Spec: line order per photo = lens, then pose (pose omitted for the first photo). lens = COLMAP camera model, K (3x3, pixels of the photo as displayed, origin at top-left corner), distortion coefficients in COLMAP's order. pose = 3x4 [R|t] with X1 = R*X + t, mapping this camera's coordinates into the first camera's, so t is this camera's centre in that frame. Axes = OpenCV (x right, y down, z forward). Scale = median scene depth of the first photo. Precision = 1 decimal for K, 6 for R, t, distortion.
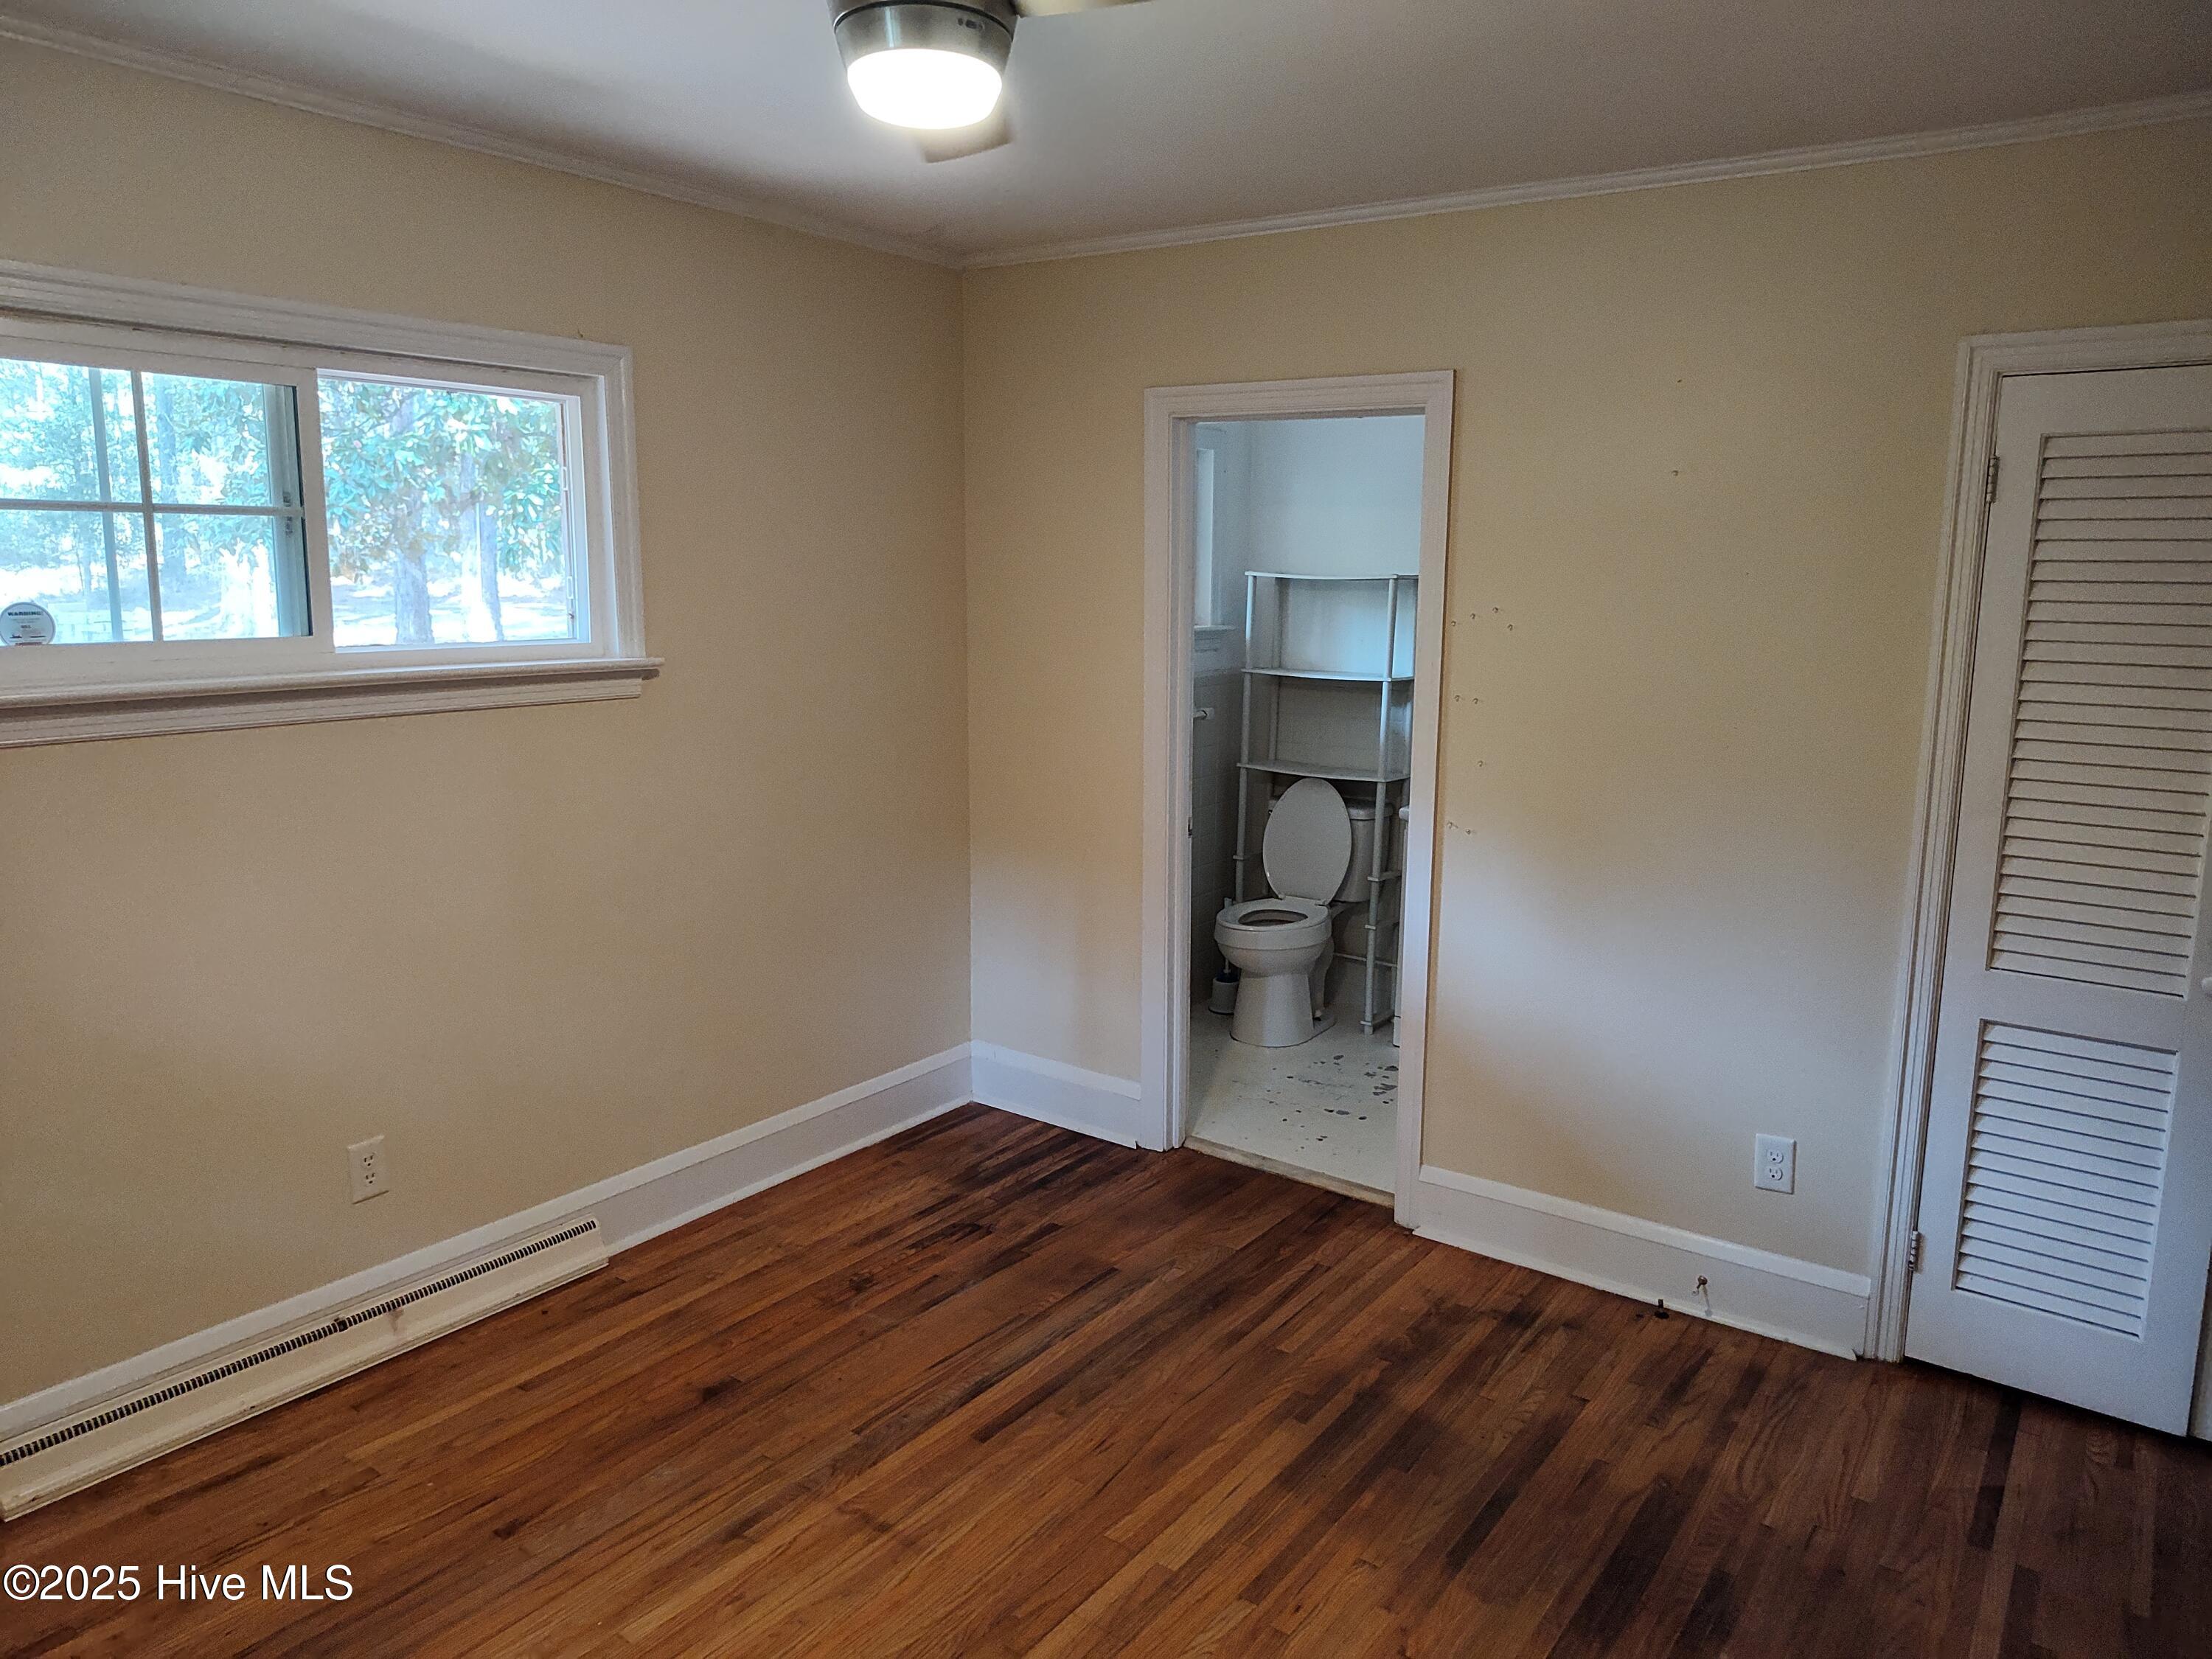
lens RADIAL K [[1515.3, 0, 1110.1], [0, 1515.3, 822.2], [0, 0, 1]] dist [0.059445, -0.079946]
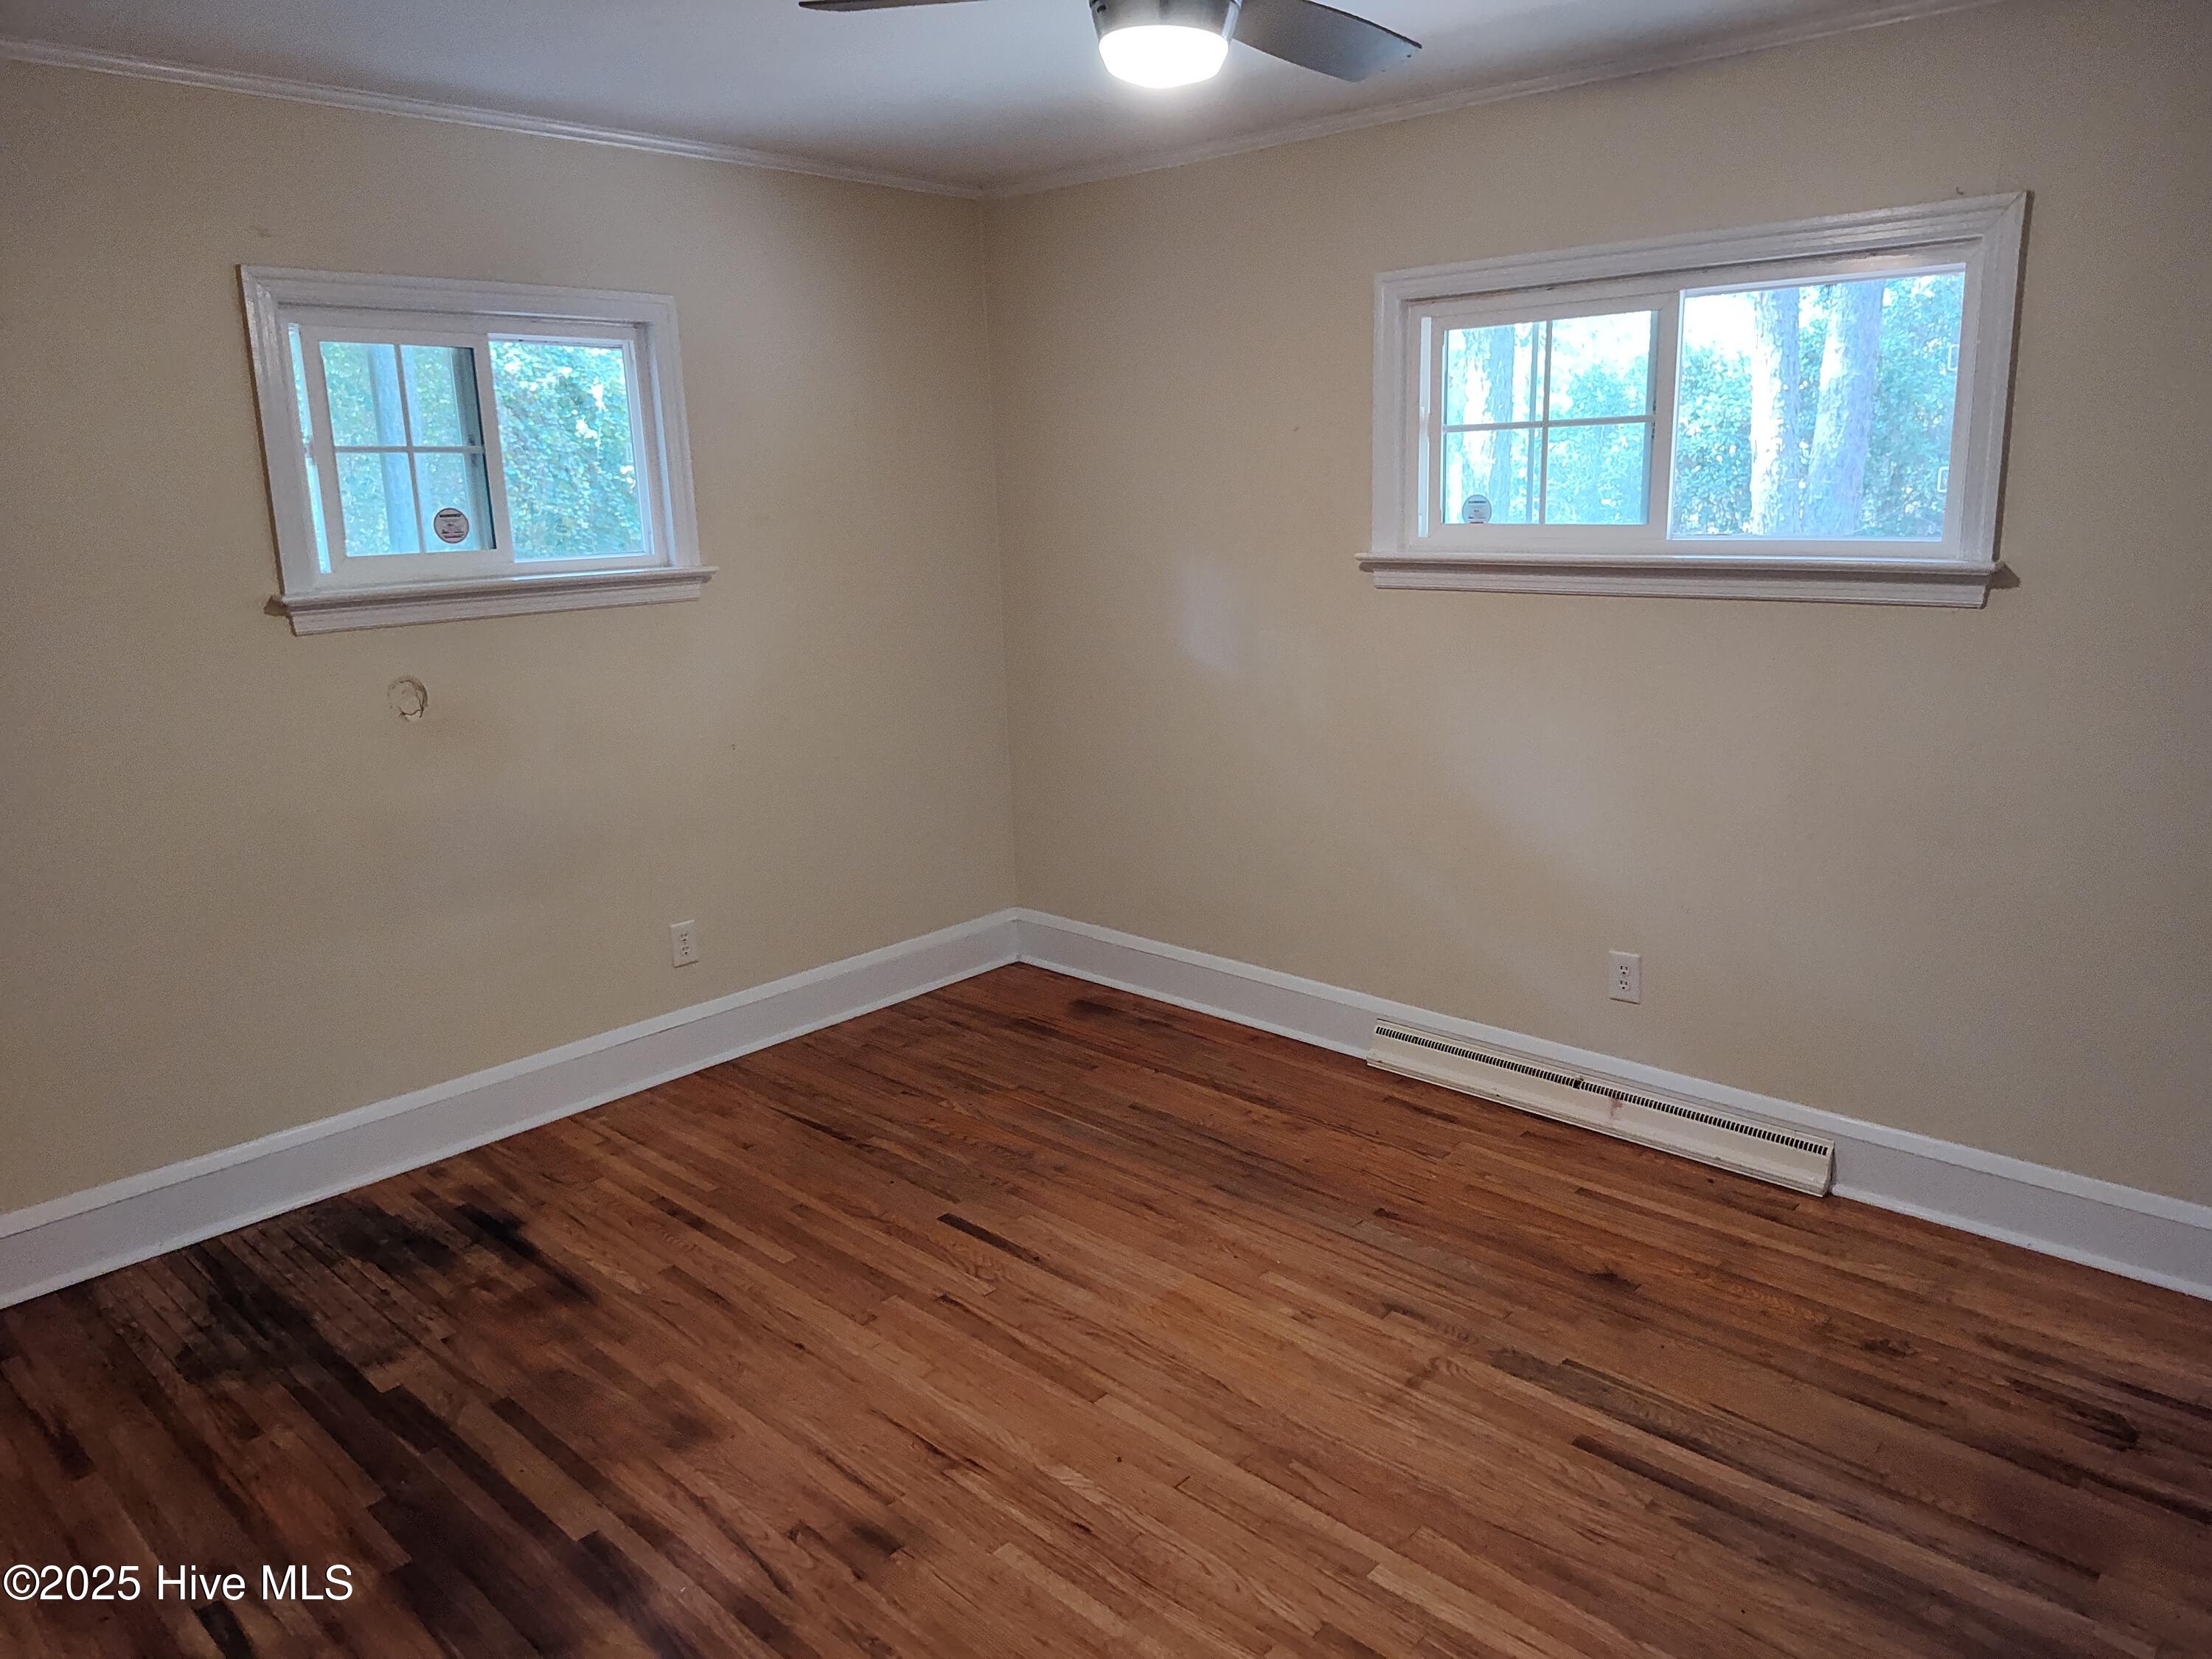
lens RADIAL K [[1515.3, 0, 1110.1], [0, 1515.3, 822.2], [0, 0, 1]] dist [0.059445, -0.079946]
pose [[-0.127626, 0.217238, -0.967739, 0.705394], [-0.143619, 0.961387, 0.234753, -0.113175], [0.981369, 0.168947, -0.091499, 0.711141]]
